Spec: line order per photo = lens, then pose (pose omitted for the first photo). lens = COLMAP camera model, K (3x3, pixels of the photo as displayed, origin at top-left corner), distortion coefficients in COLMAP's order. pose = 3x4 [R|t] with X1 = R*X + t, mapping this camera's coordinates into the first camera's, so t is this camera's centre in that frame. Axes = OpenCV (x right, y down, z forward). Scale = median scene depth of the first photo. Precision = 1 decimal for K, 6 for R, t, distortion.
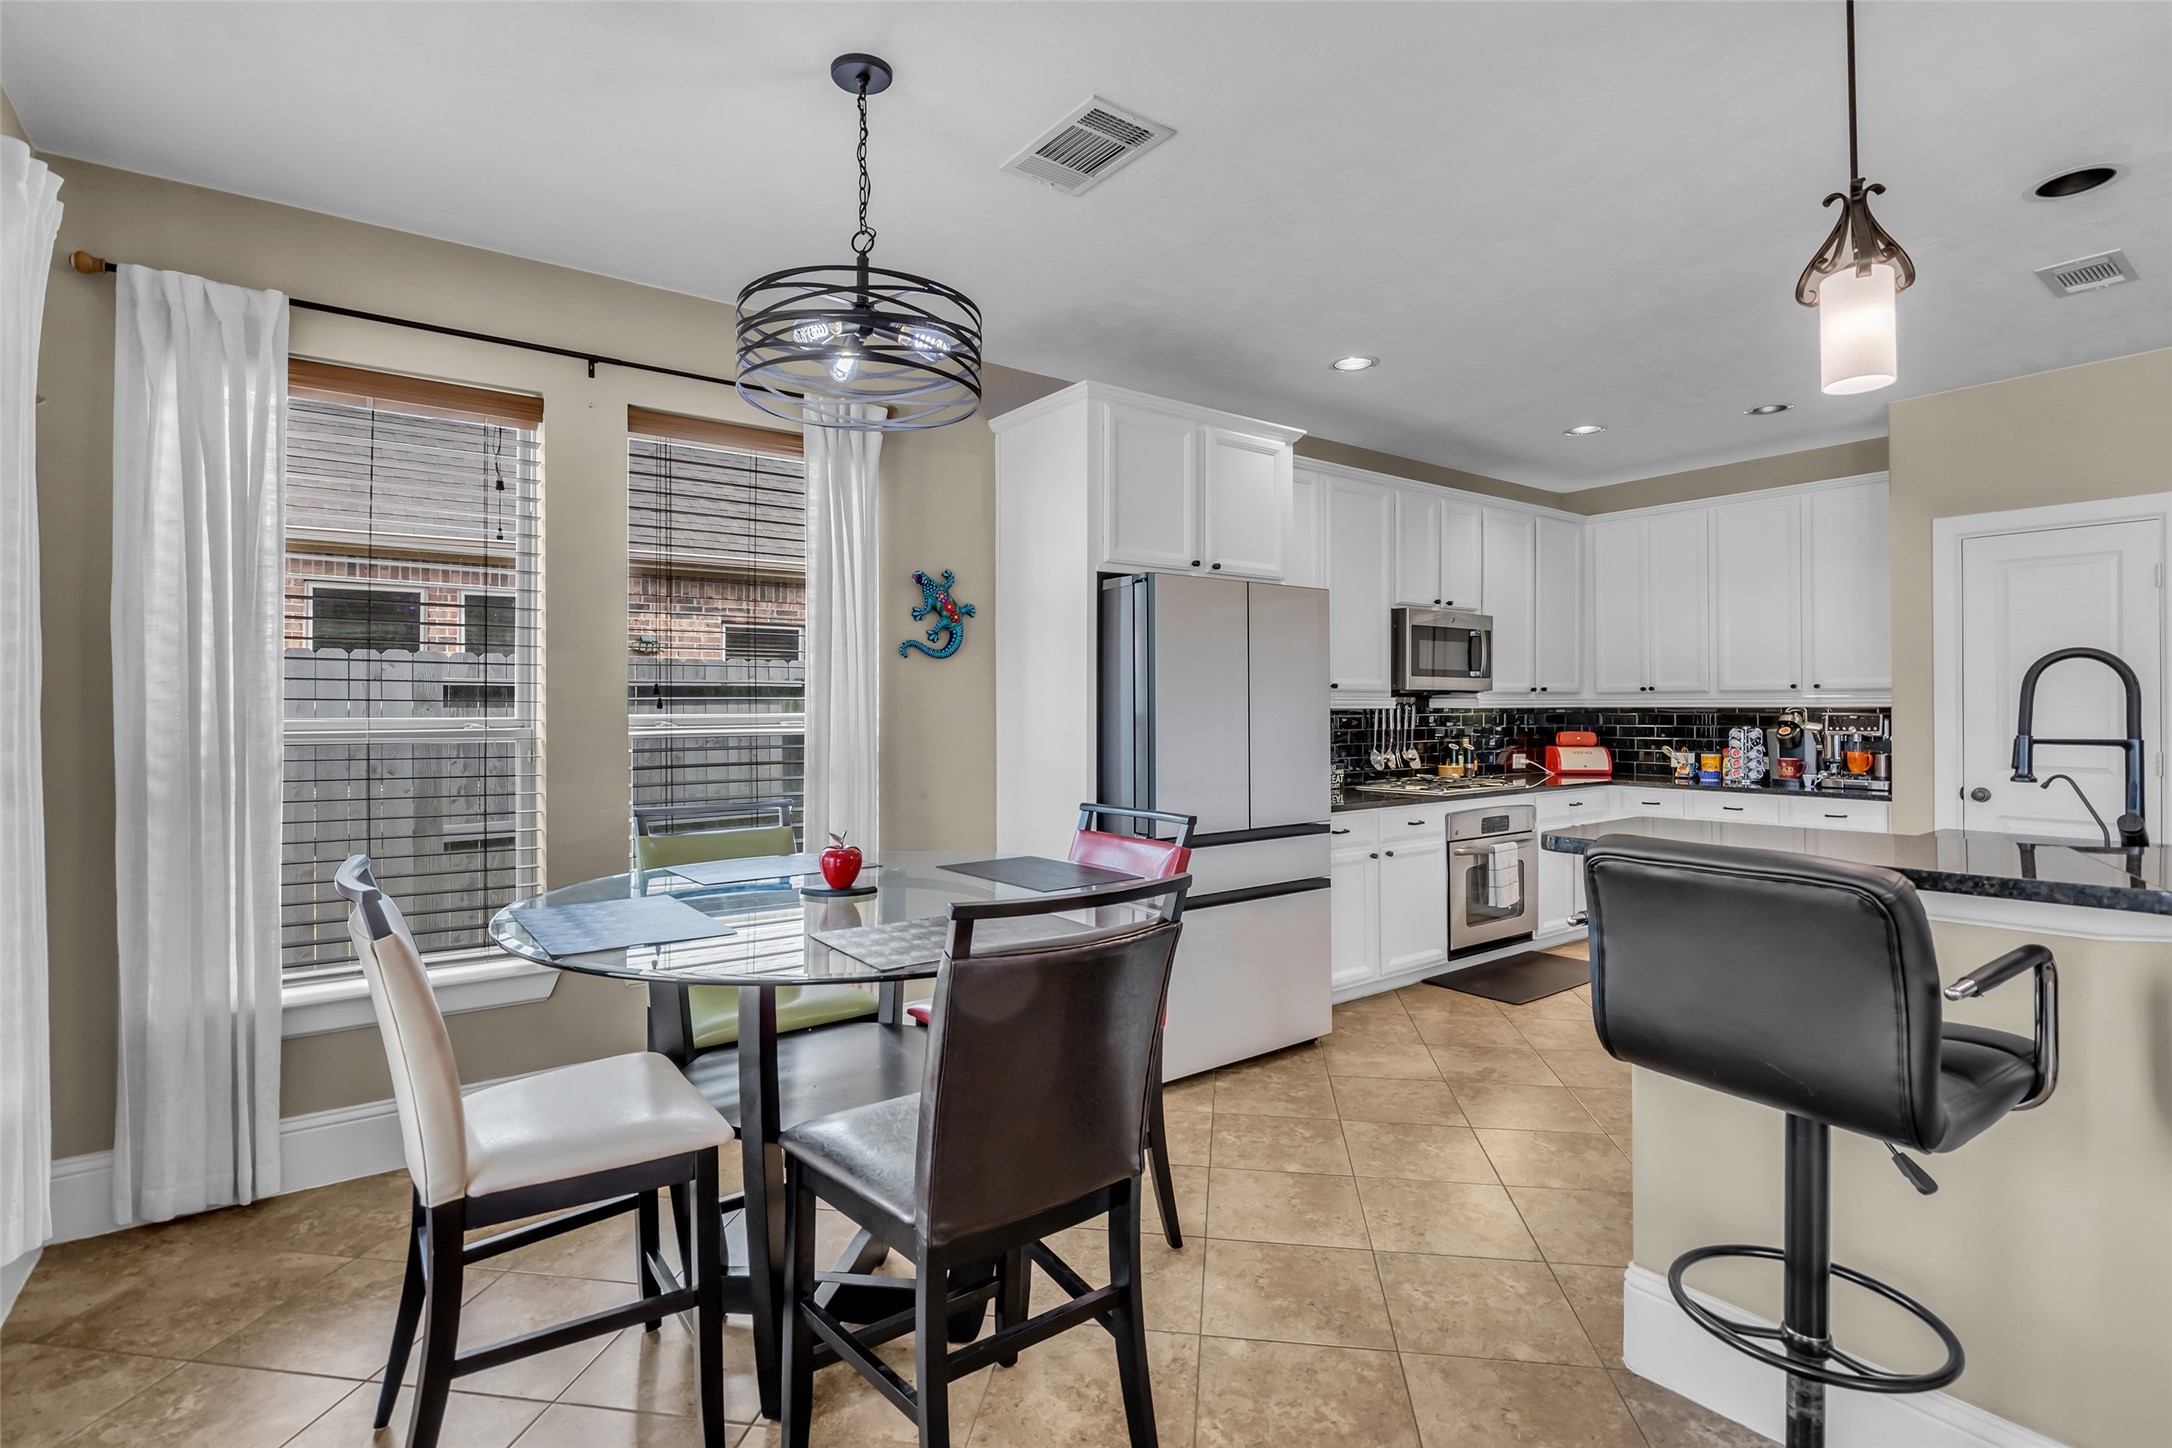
lens RADIAL K [[1023.8, 0, 1087.3], [0, 1023.8, 701.4], [0, 0, 1]] dist [-0.018788, 0.004907]
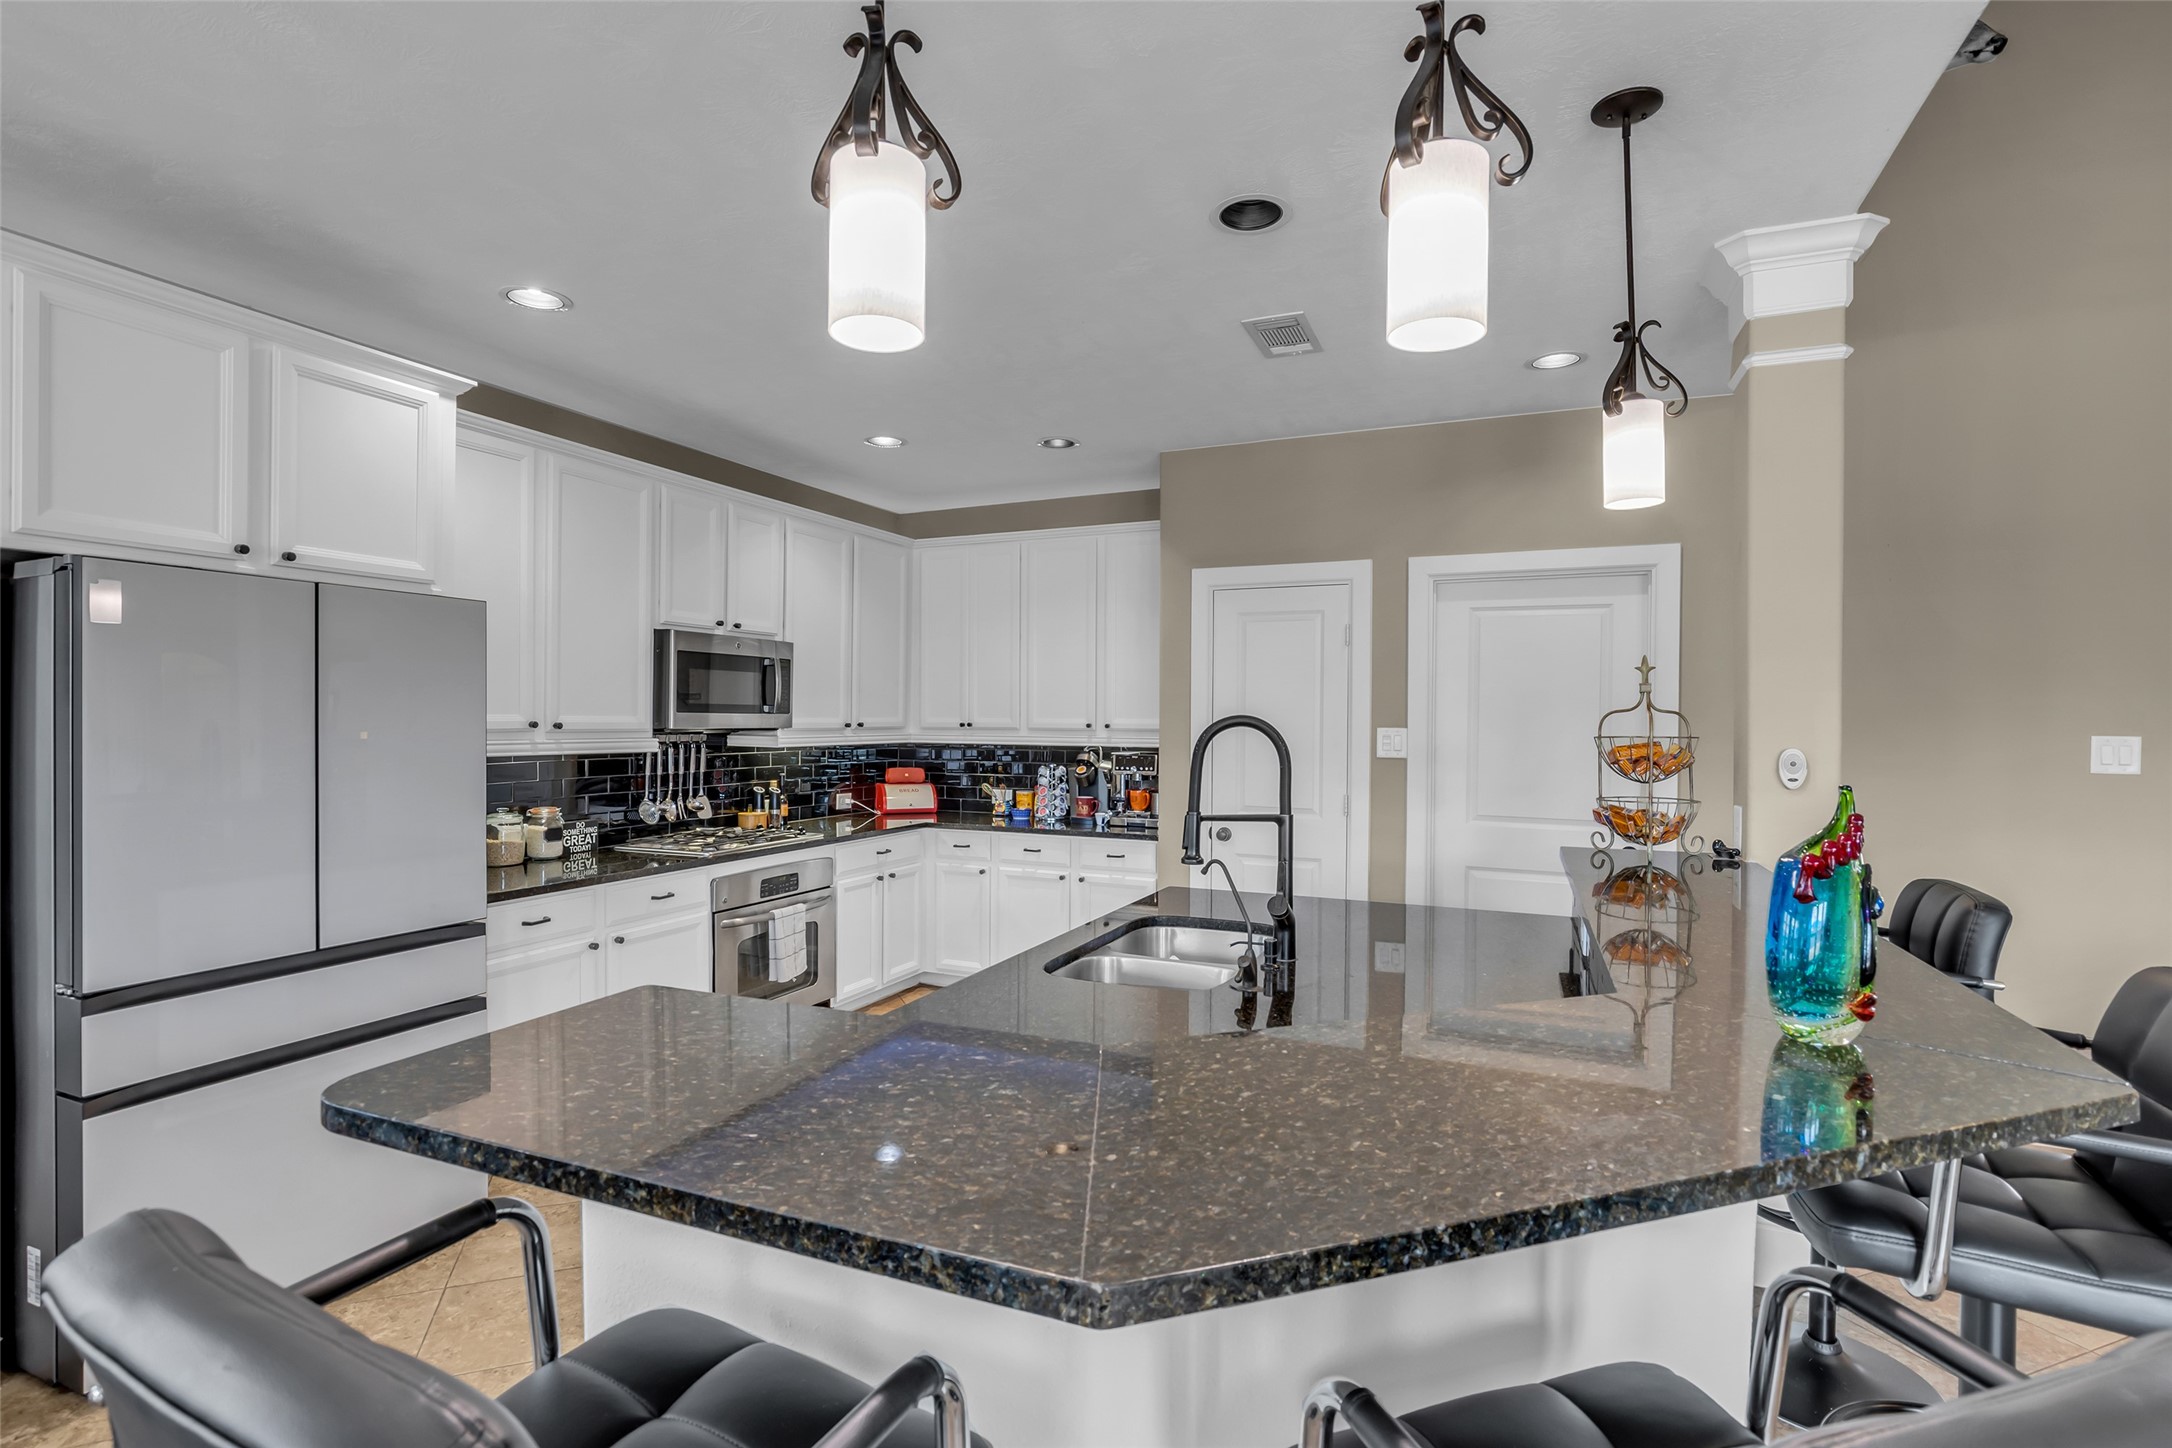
lens RADIAL K [[1023.8, 0, 1071.2], [0, 1023.8, 725.0], [0, 0, 1]] dist [-0.018788, 0.004907]
pose [[0.873287, 0.004960, 0.487181, 0.192330], [-0.010914, 0.999896, 0.009383, -0.025520], [-0.487084, -0.013511, 0.873251, 0.128011]]
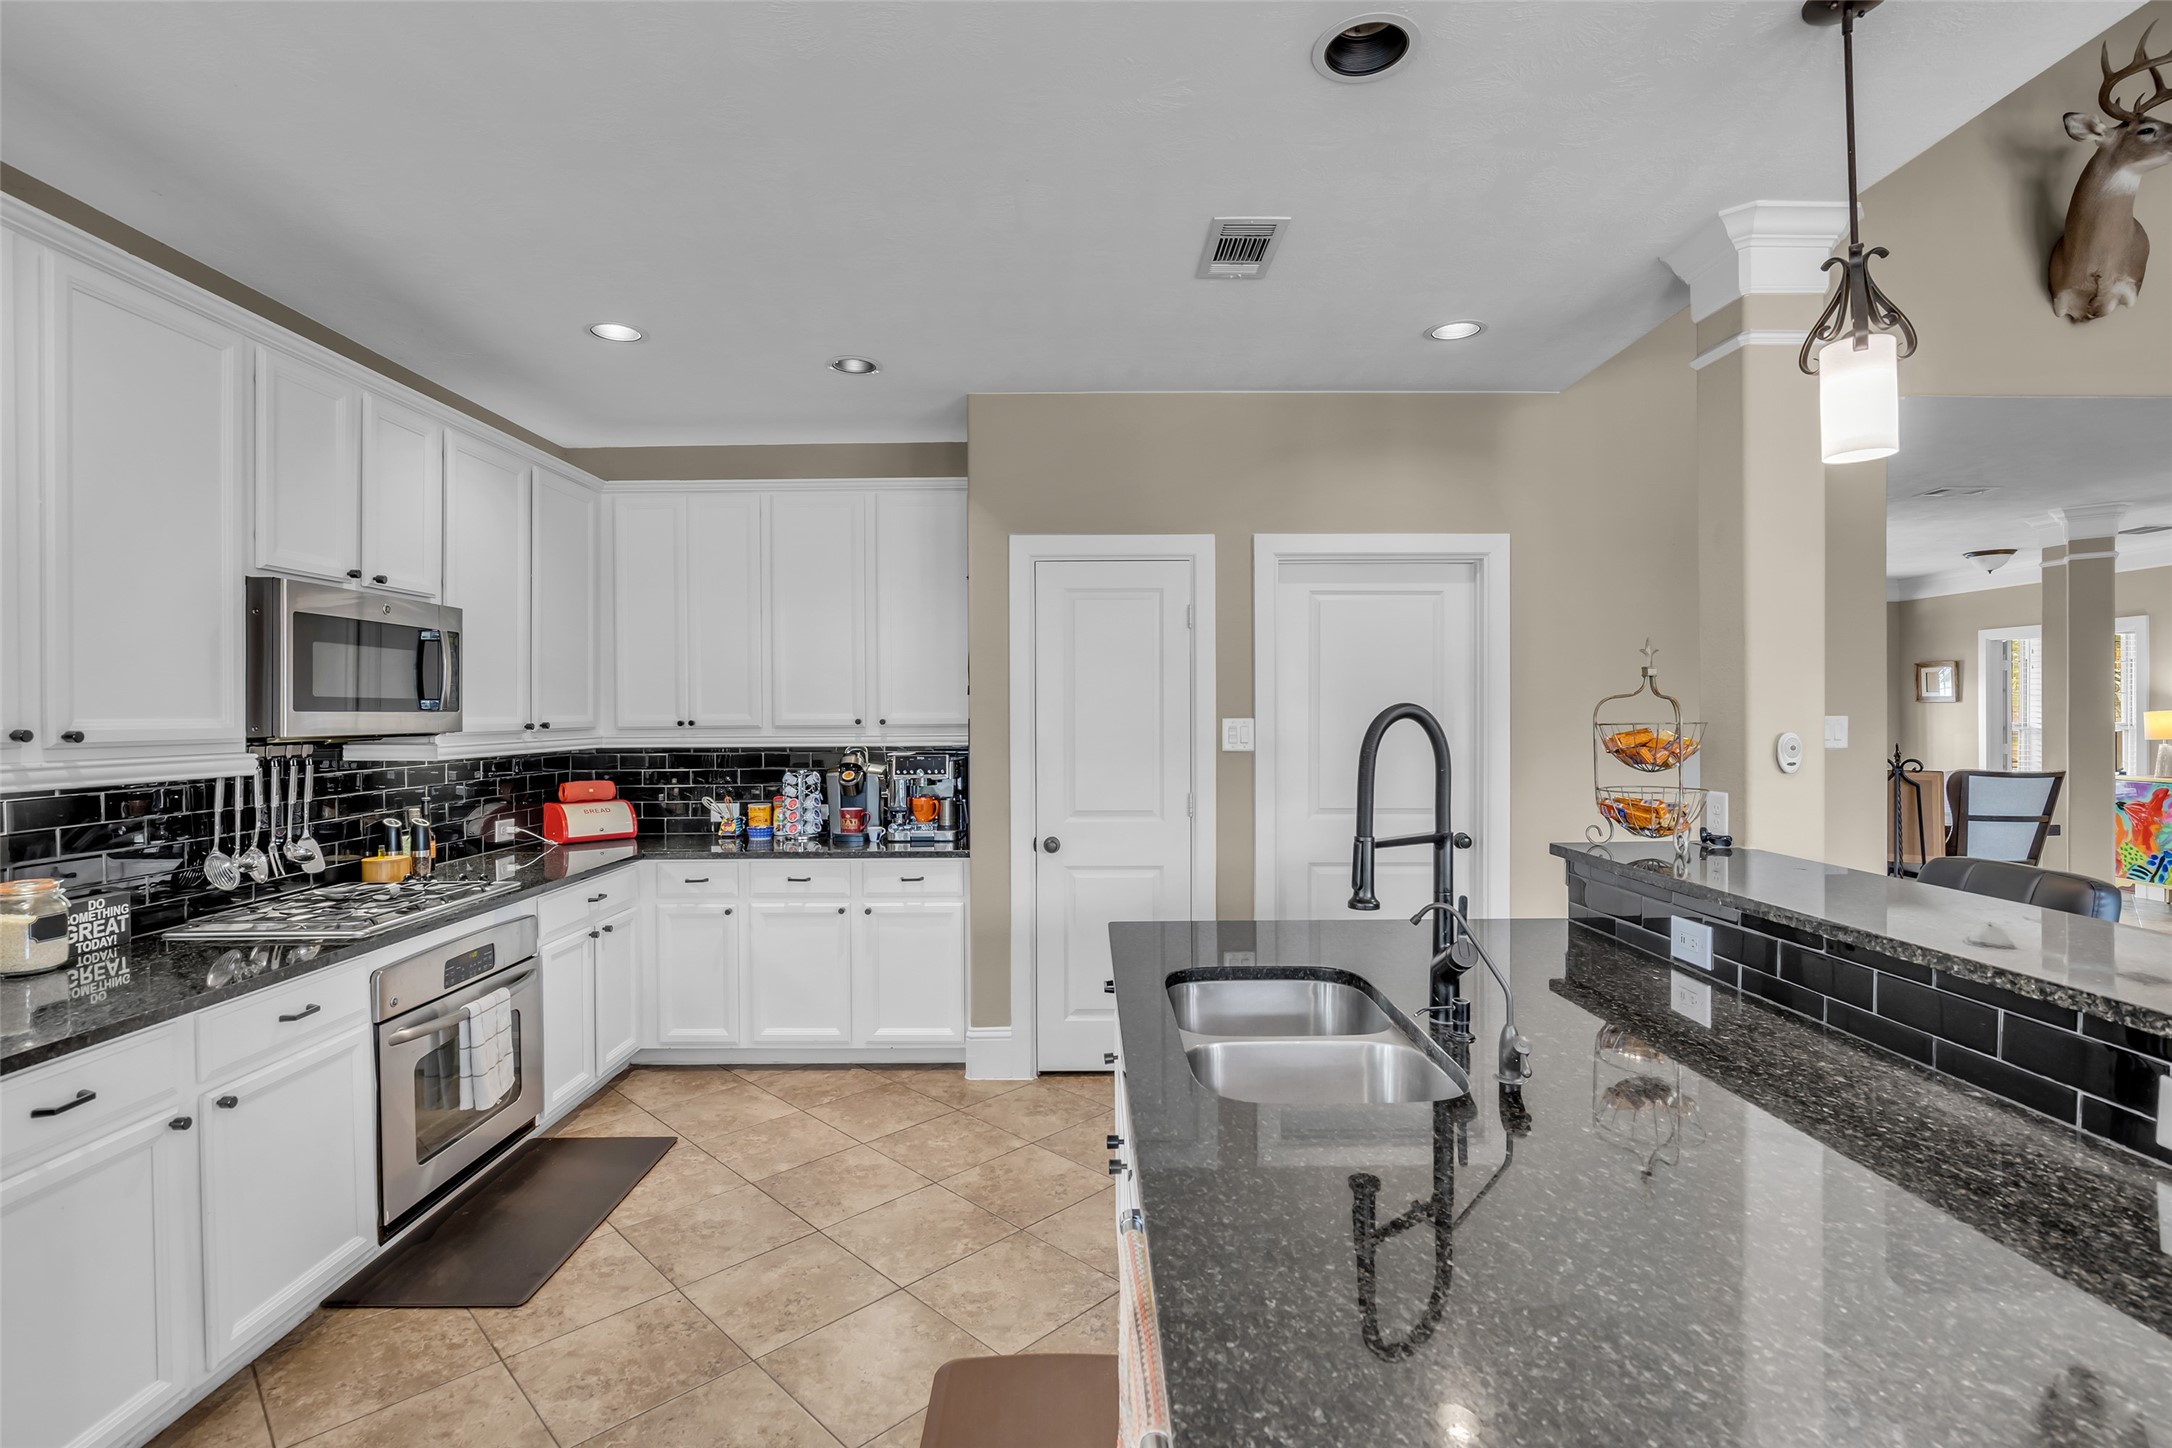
lens RADIAL K [[1000.2, 0, 1074.7], [0, 1000.2, 717.3], [0, 0, 1]] dist [-0.019620, 0.005273]
pose [[0.593601, -0.005353, 0.804742, 0.147978], [0.001417, 0.999983, 0.005607, -0.023416], [-0.804758, -0.002188, 0.593599, 0.383539]]
